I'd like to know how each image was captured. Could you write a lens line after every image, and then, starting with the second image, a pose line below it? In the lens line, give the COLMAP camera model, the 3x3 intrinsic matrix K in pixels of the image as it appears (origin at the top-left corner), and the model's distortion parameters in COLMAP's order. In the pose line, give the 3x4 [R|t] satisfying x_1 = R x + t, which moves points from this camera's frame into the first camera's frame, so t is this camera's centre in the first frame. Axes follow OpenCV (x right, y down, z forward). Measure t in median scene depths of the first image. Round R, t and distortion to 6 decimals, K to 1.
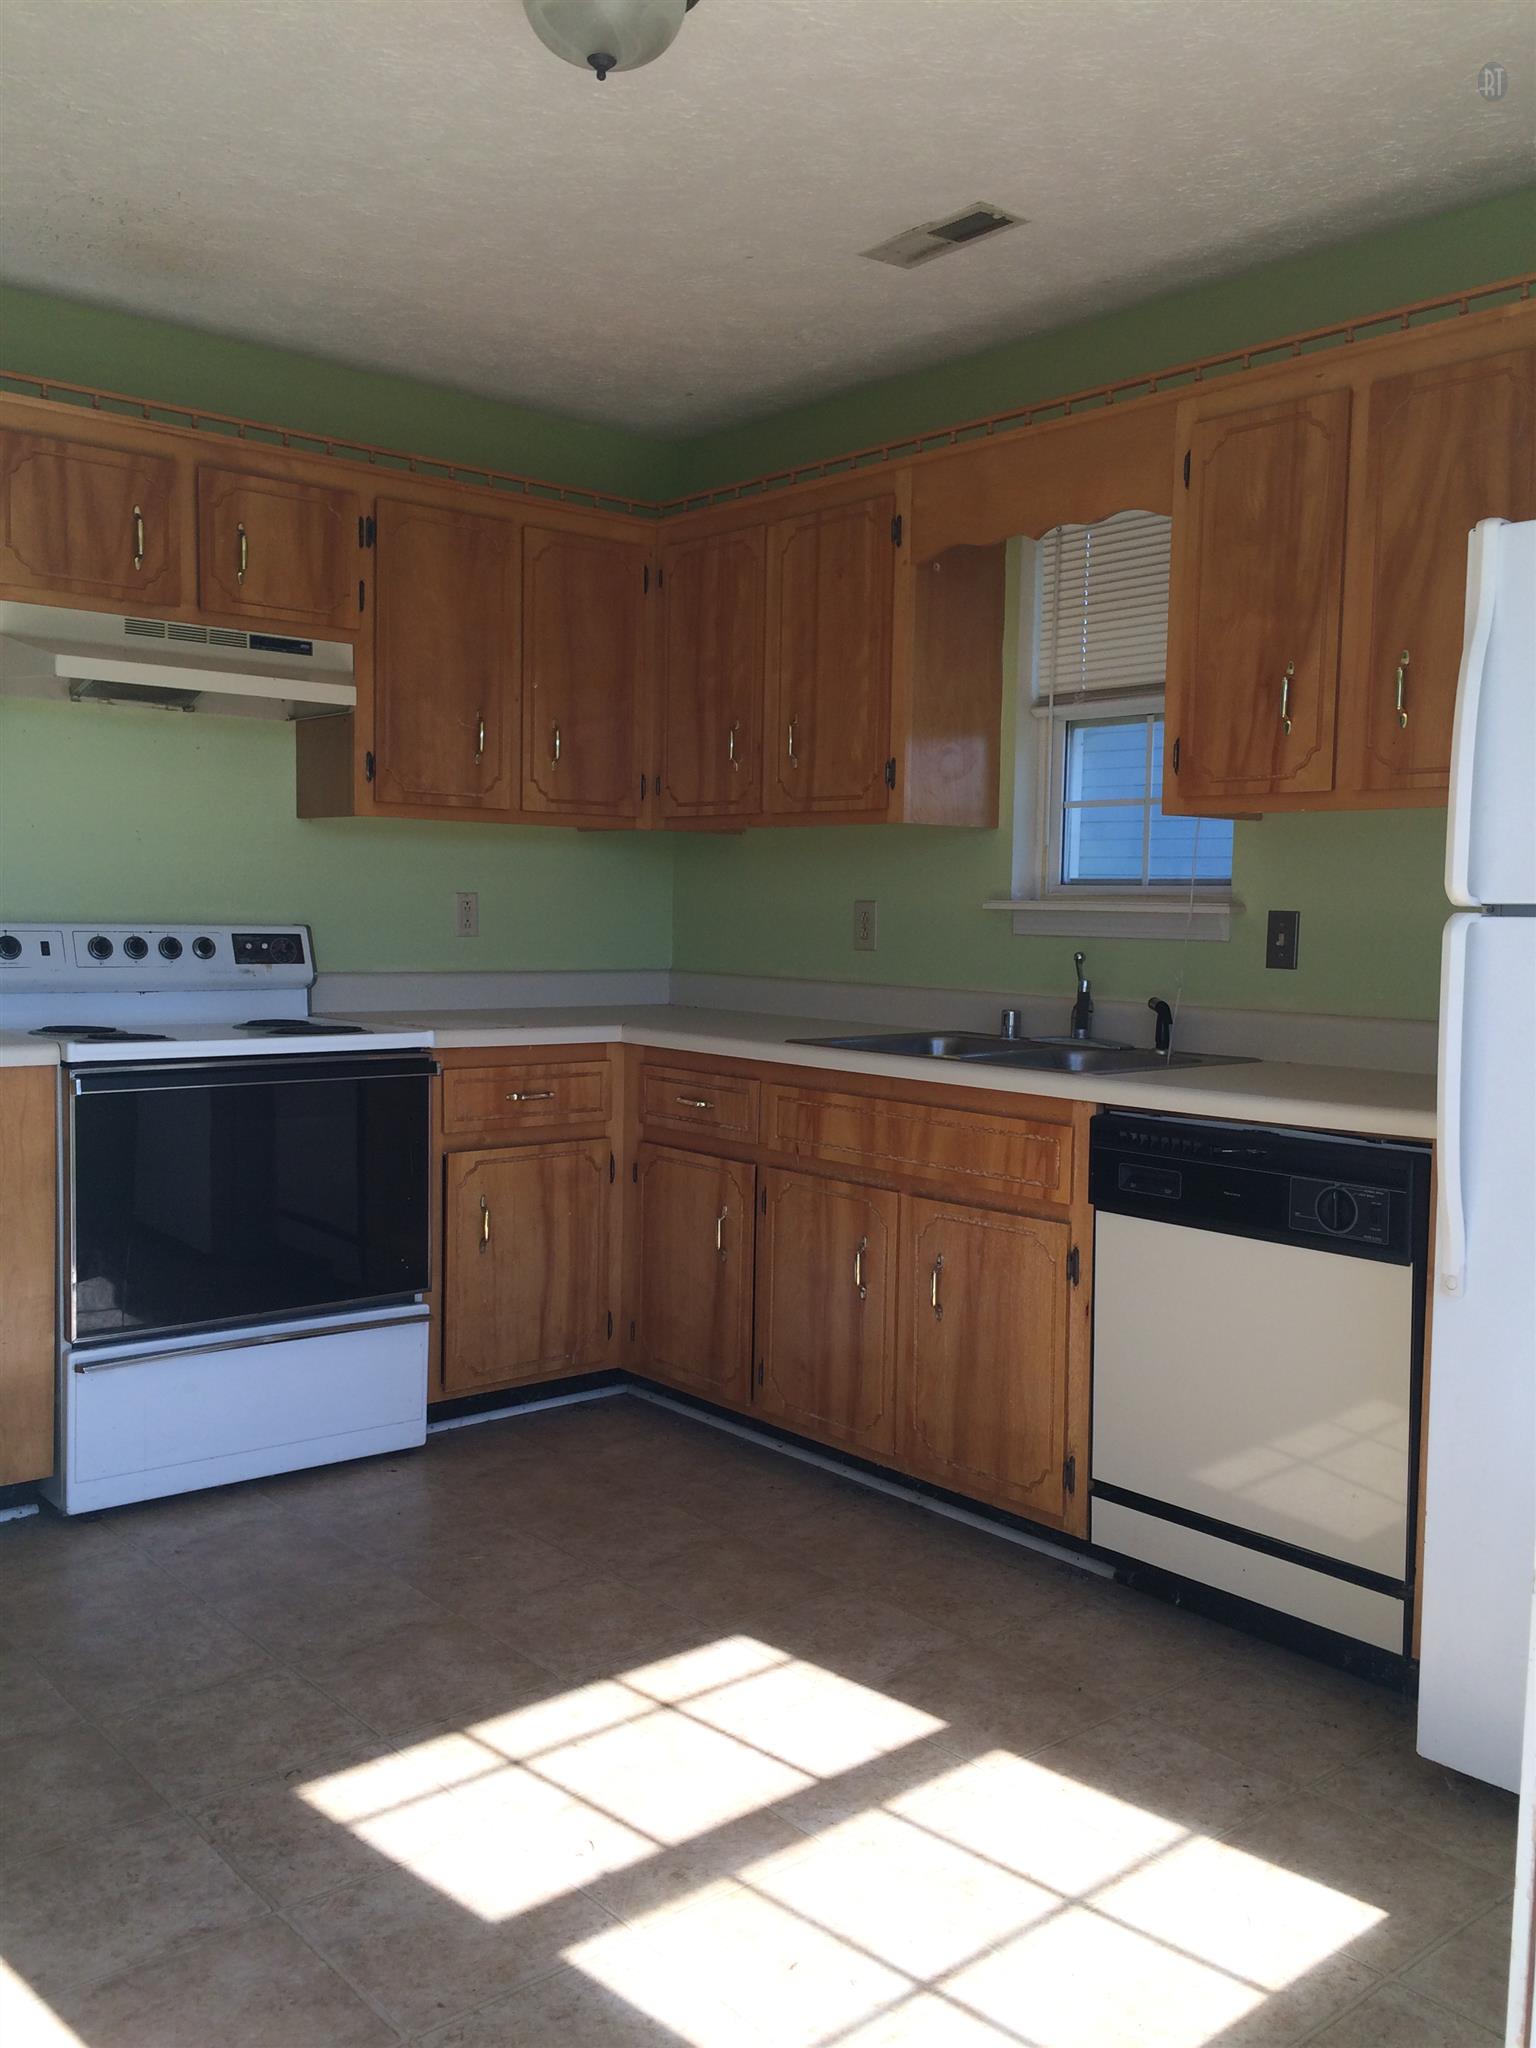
lens RADIAL K [[1741.0, 0, 768.0], [0, 1741.0, 1024.0], [0, 0, 1]] dist [0.069470, -0.056371]
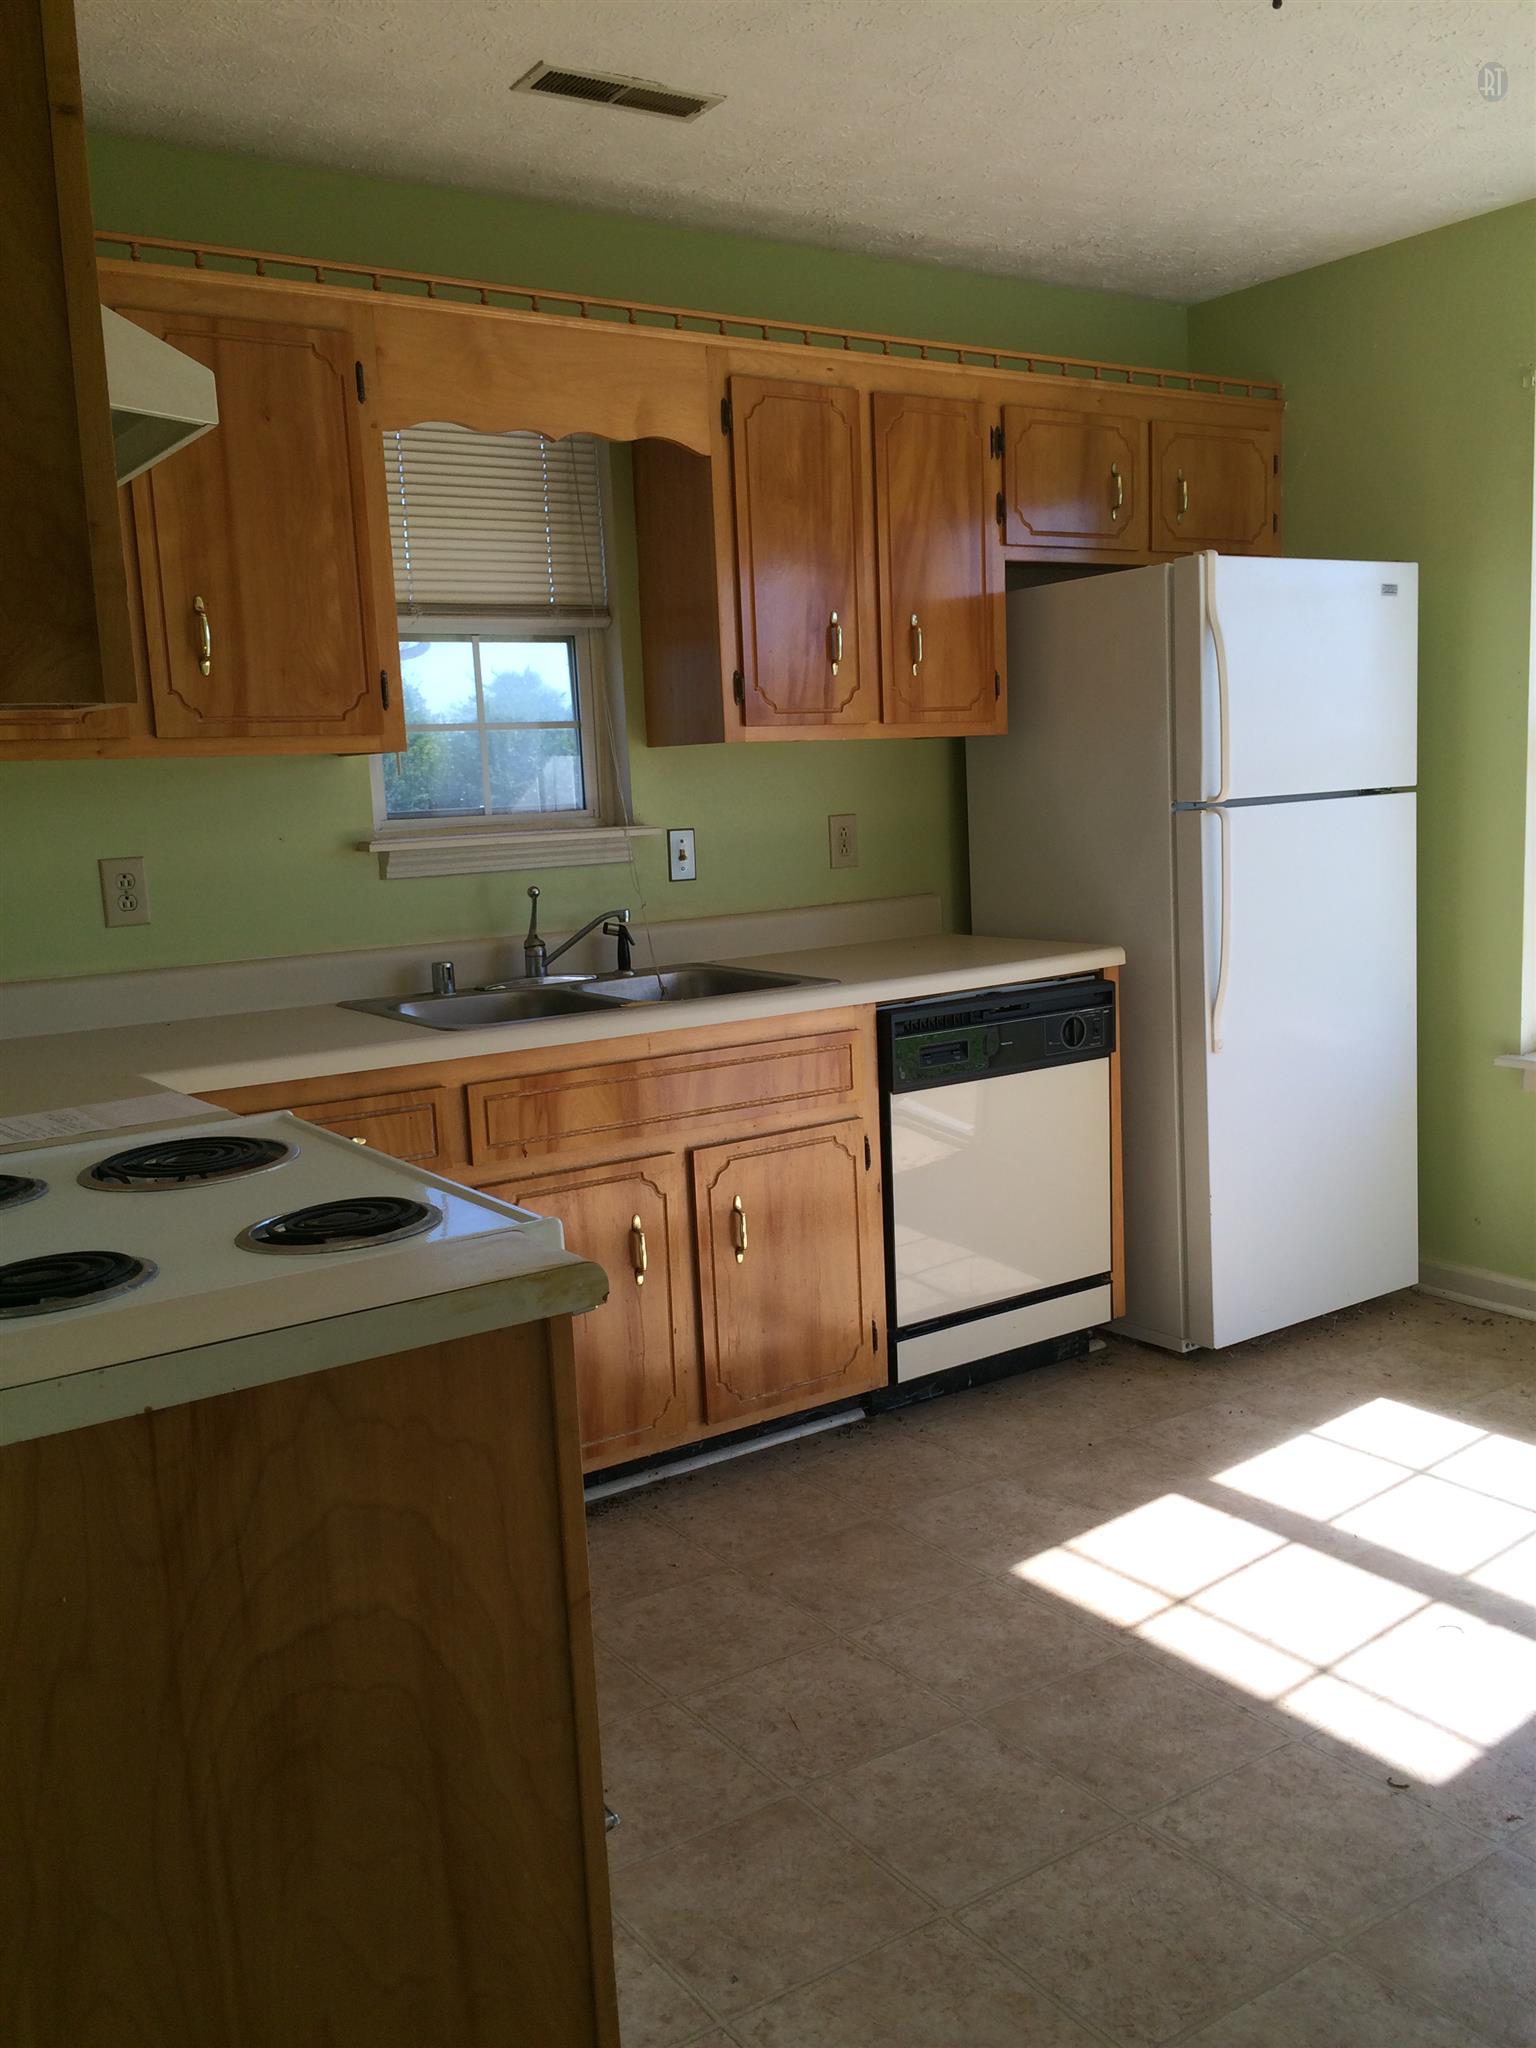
lens RADIAL K [[1741.0, 0, 768.0], [0, 1741.0, 1024.0], [0, 0, 1]] dist [0.069470, -0.056371]
pose [[0.120978, -0.163834, 0.979042, -0.953820], [0.115267, 0.981932, 0.150075, -0.121970], [-0.985940, 0.094695, 0.137677, 0.955106]]
